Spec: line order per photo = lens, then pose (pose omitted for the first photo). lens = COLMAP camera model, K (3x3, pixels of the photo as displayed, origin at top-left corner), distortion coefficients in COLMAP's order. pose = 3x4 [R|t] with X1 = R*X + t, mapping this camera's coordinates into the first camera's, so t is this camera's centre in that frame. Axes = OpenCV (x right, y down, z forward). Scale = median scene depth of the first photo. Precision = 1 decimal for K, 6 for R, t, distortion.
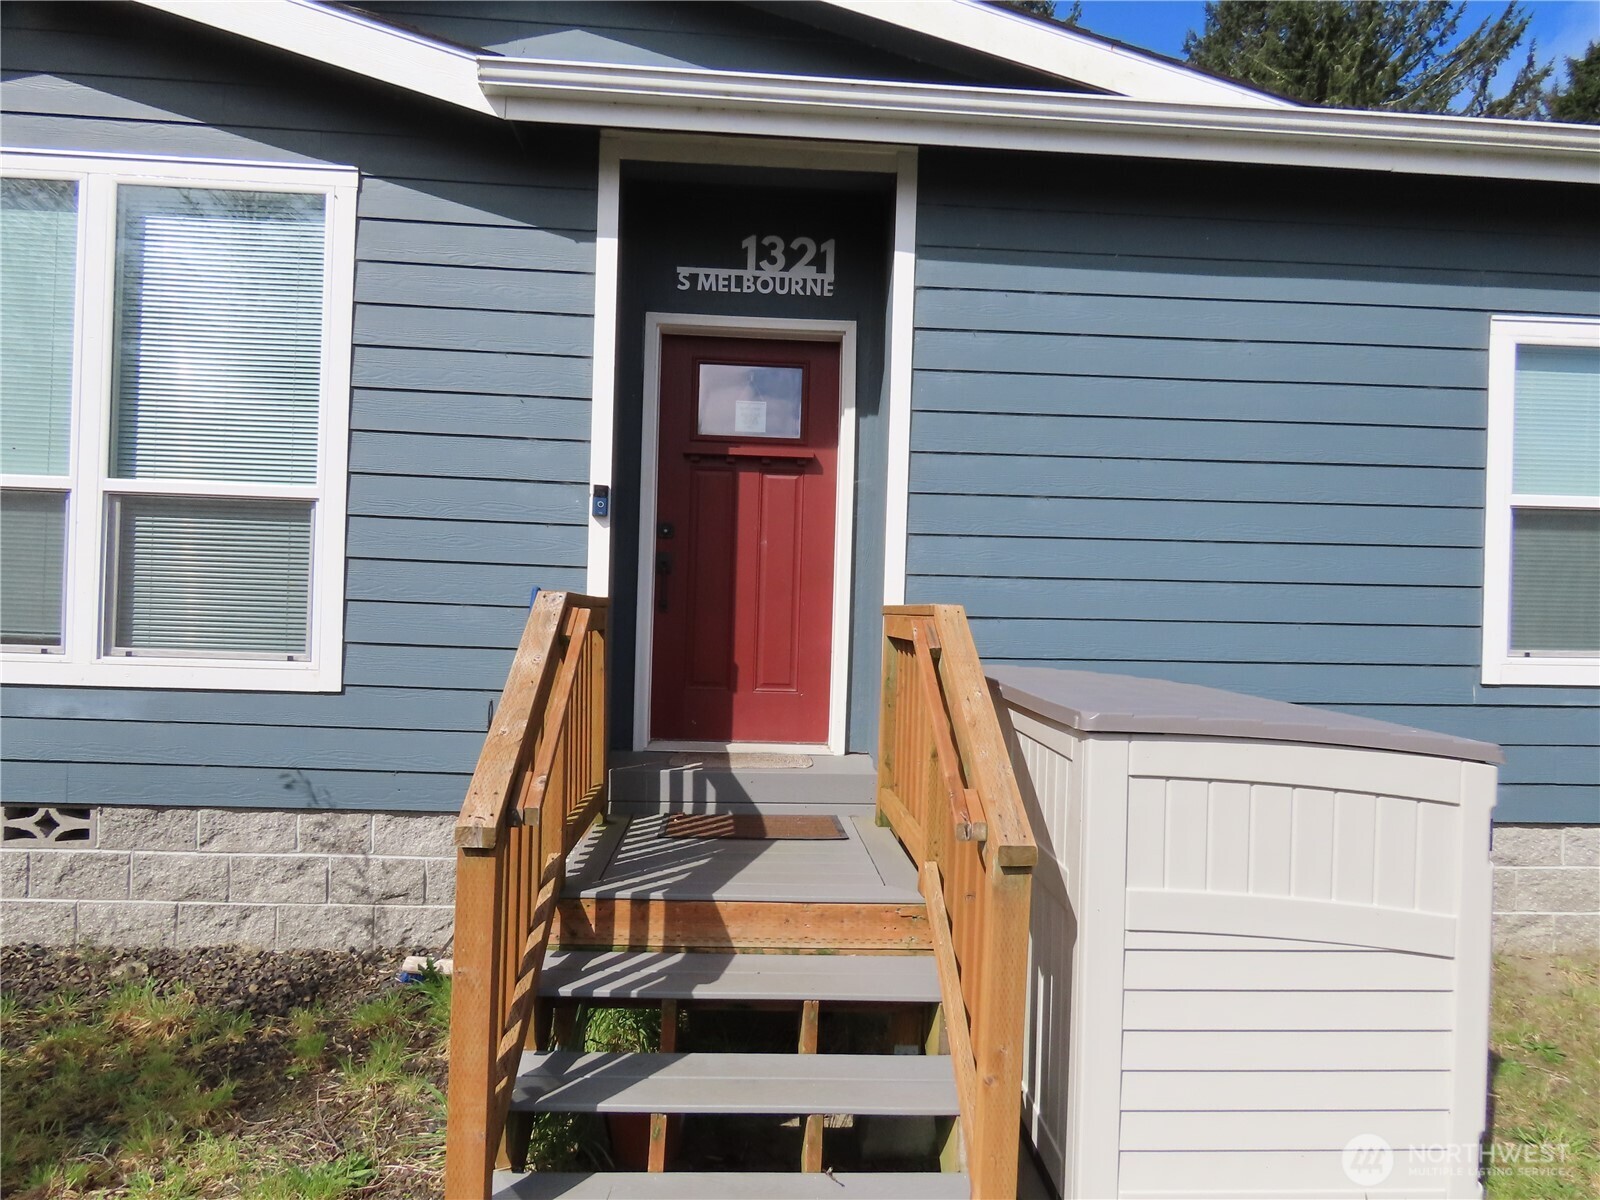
lens RADIAL K [[1013.2, 0, 800.8], [0, 1013.2, 598.8], [0, 0, 1]] dist [0.003057, 0.001467]
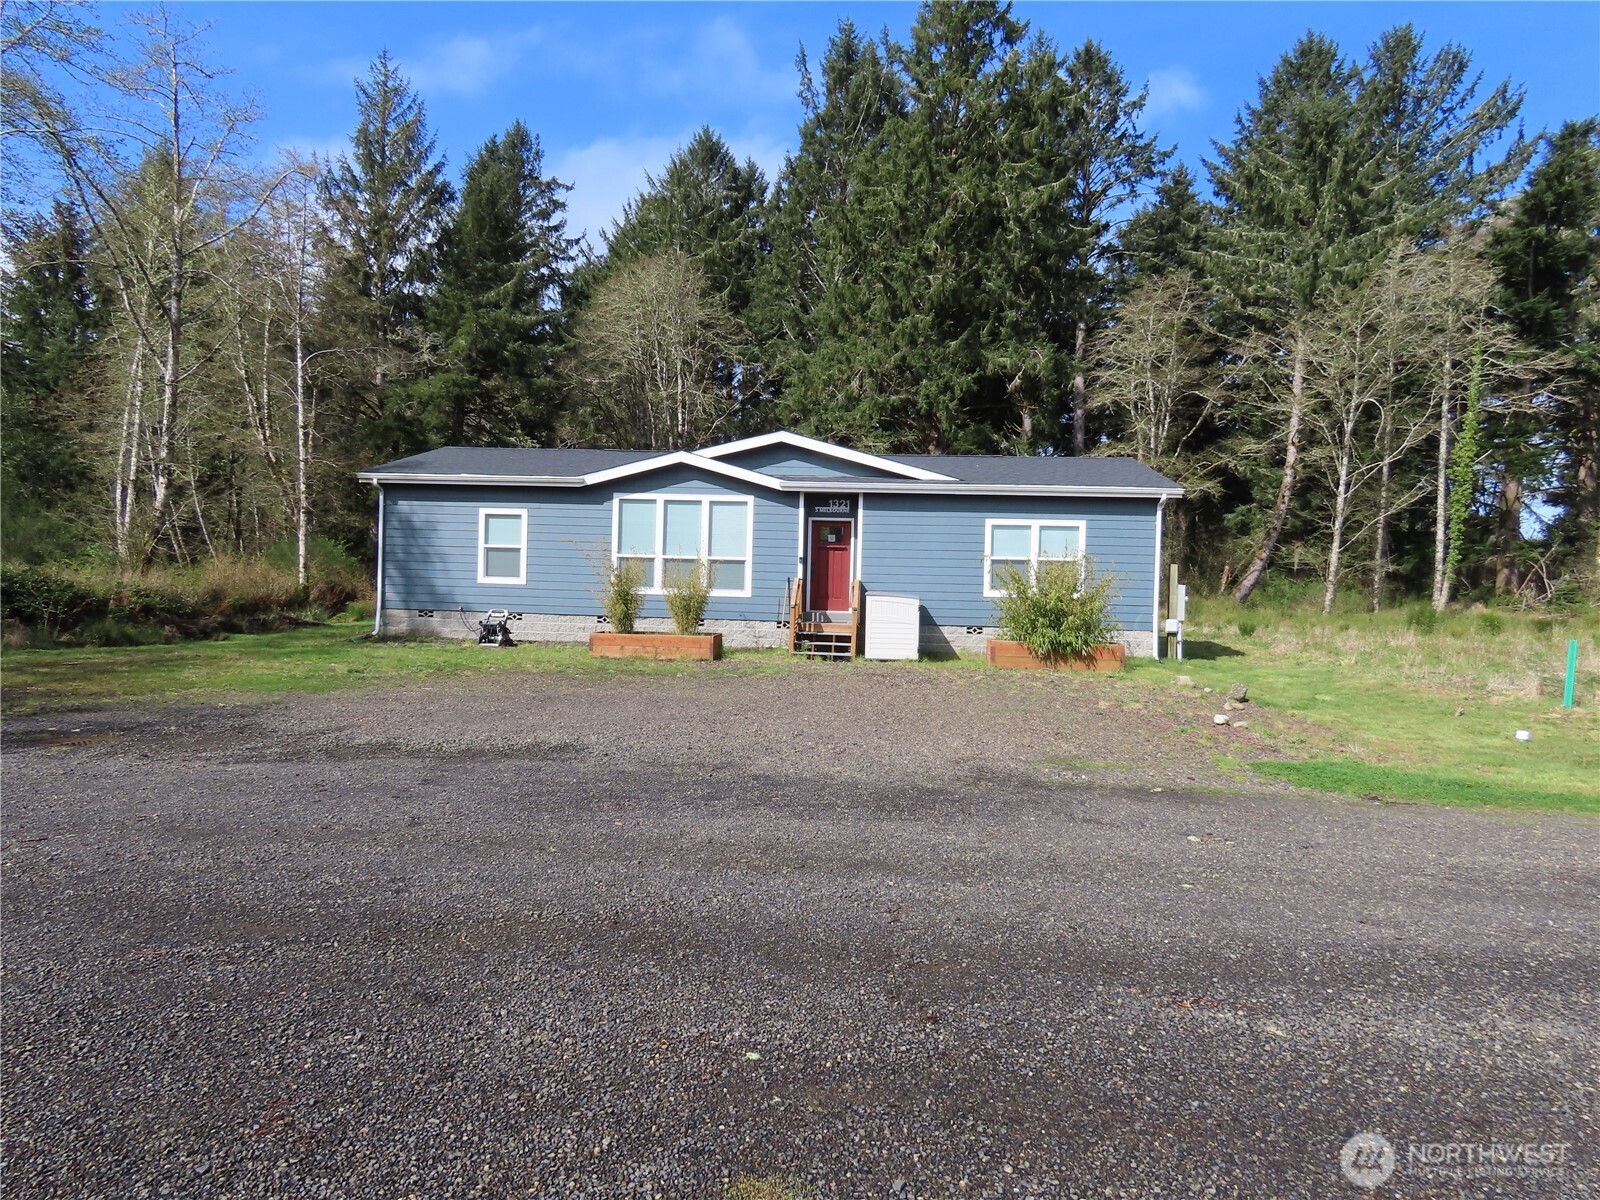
lens RADIAL K [[1013.2, 0, 799.6], [0, 1013.2, 594.6], [0, 0, 1]] dist [0.003057, 0.001467]
pose [[0.990856, -0.000599, -0.134923, 0.429728], [0.001953, 0.999949, 0.009903, 0.025220], [0.134911, -0.010076, 0.990807, -3.584366]]
